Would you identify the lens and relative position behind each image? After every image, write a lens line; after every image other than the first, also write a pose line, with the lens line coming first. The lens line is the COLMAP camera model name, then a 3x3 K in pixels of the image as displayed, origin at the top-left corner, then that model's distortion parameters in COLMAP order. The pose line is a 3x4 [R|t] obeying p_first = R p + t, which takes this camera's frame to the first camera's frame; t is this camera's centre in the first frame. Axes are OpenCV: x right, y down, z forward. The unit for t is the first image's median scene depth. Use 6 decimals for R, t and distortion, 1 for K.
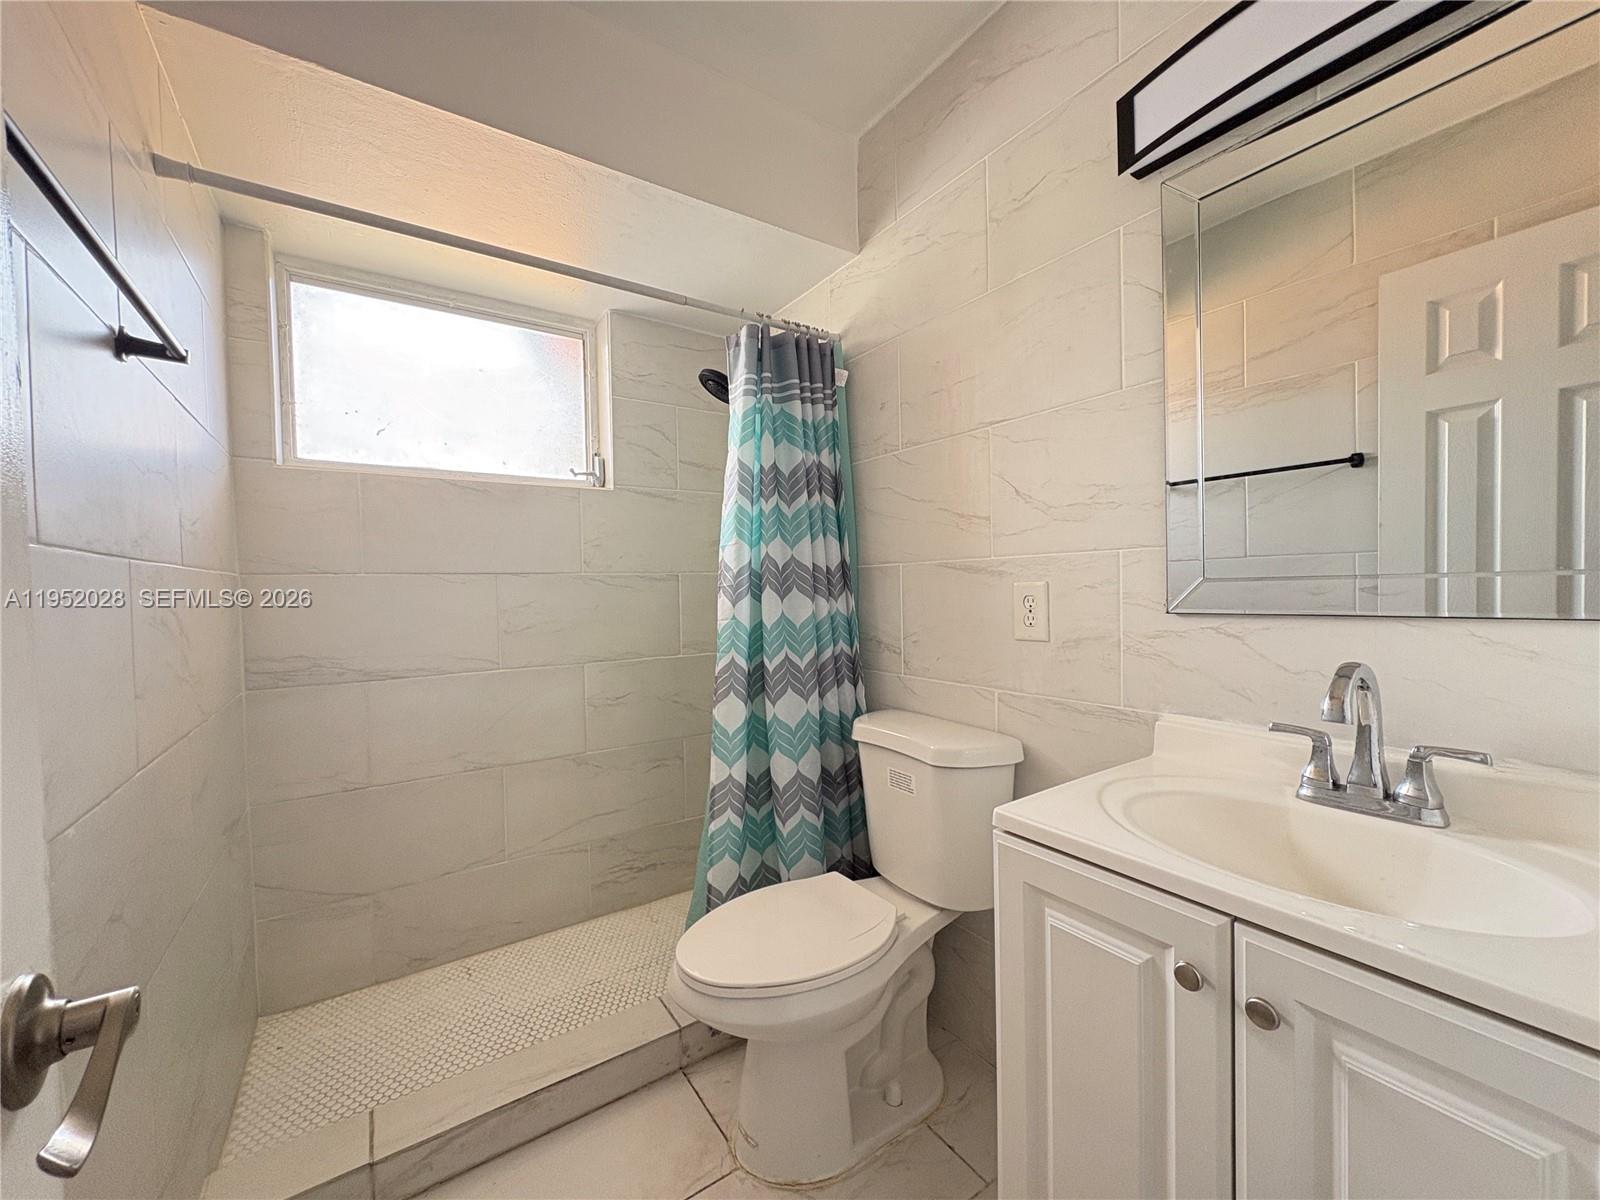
lens RADIAL K [[631.6, 0, 801.2], [0, 631.6, 594.9], [0, 0, 1]] dist [-0.002733, 0.000573]
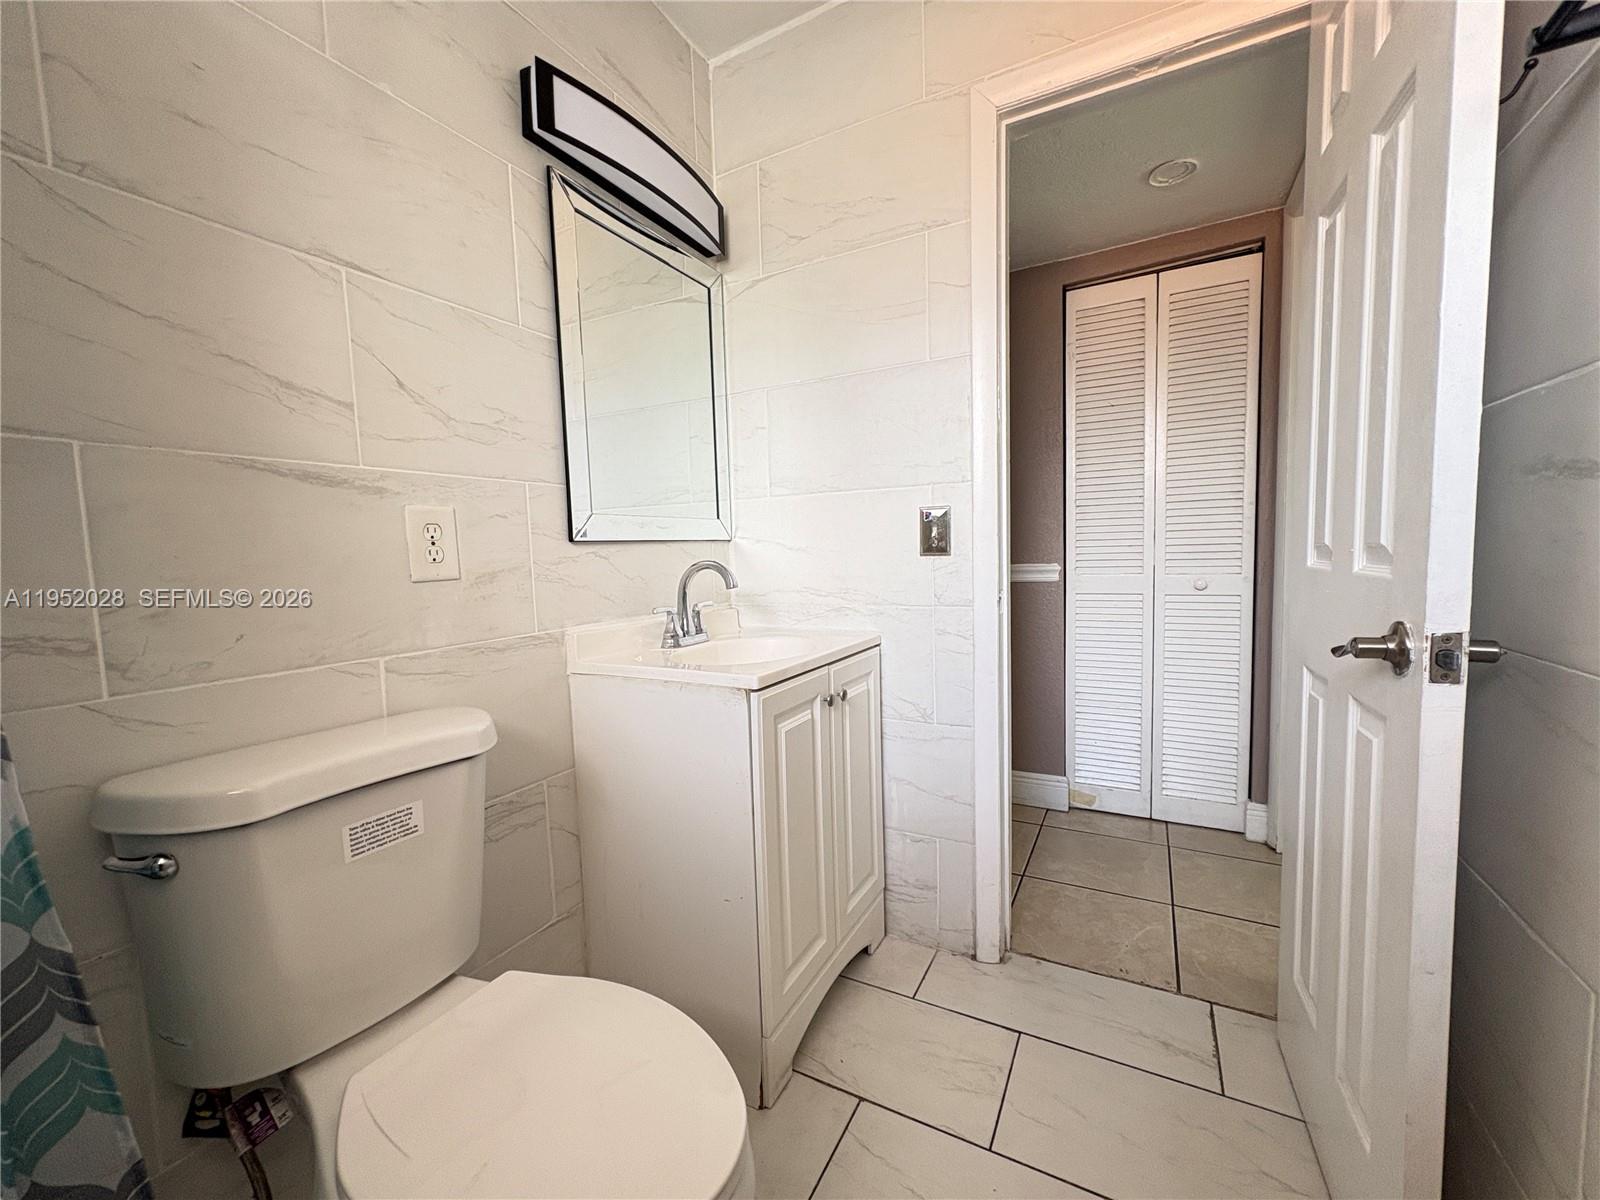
lens RADIAL K [[631.6, 0, 801.1], [0, 631.6, 601.3], [0, 0, 1]] dist [-0.002733, 0.000573]
pose [[-0.461694, -0.029826, 0.886538, -0.554716], [0.056205, 0.996443, 0.062794, 0.074213], [-0.885257, 0.078819, -0.458375, 0.959667]]
